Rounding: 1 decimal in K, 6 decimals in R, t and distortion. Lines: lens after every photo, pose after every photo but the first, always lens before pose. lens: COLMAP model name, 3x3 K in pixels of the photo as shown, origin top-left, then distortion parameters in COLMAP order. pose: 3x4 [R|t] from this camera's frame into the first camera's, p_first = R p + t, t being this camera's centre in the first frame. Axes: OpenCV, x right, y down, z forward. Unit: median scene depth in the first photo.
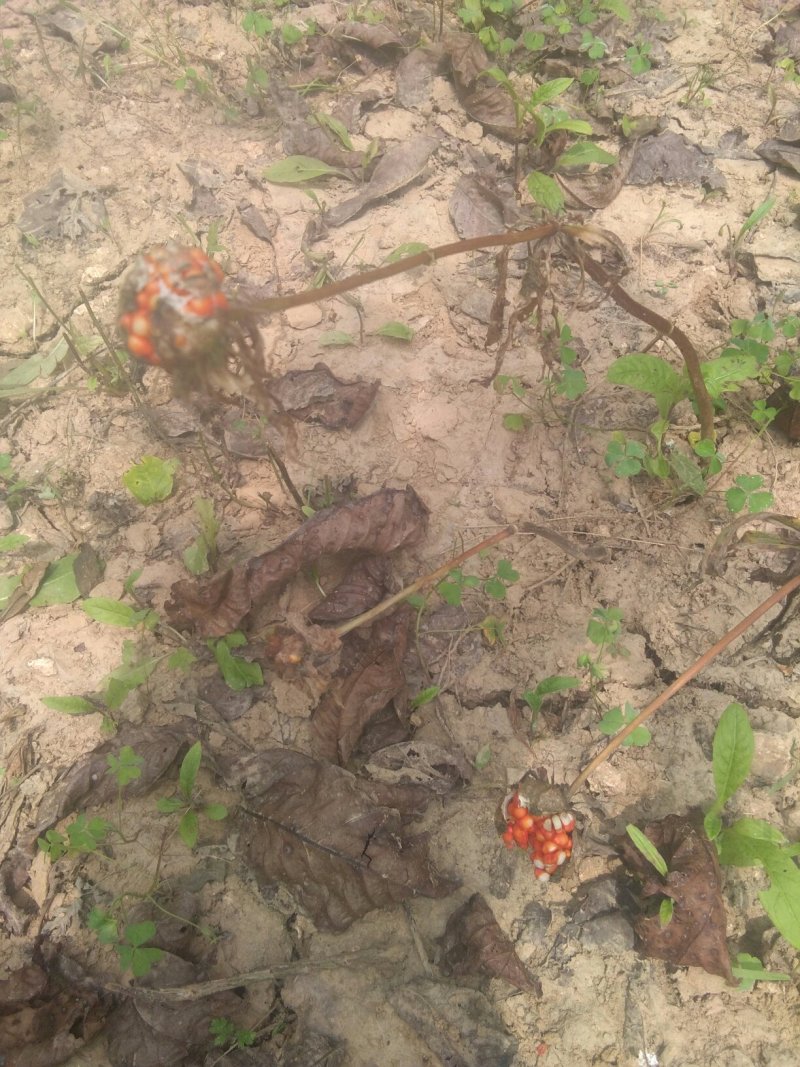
lens RADIAL K [[871.3, 0, 400.0], [0, 871.3, 533.5], [0, 0, 1]] dist [-0.001222, -0.018581]
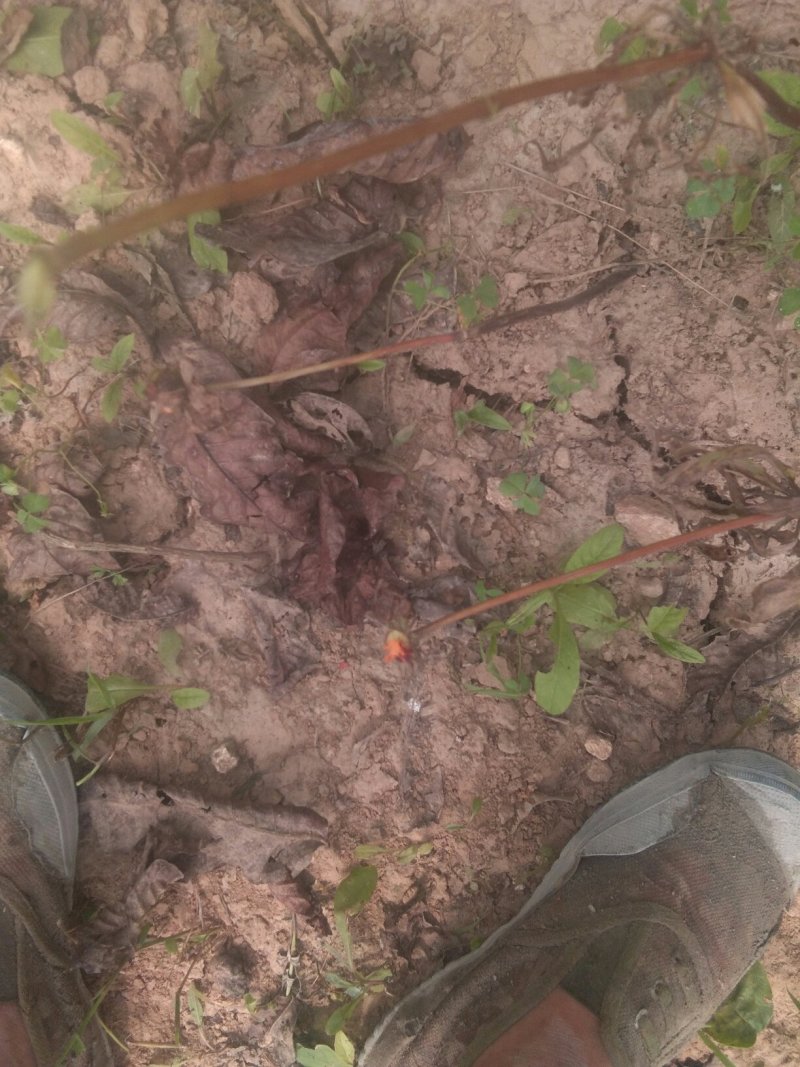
lens RADIAL K [[871.3, 0, 400.0], [0, 871.3, 533.5], [0, 0, 1]] dist [-0.001222, -0.018581]
pose [[0.921101, 0.383214, 0.068695, 0.061091], [-0.331779, 0.680321, 0.653518, -0.312154], [0.203703, -0.624748, 0.753787, 0.138017]]
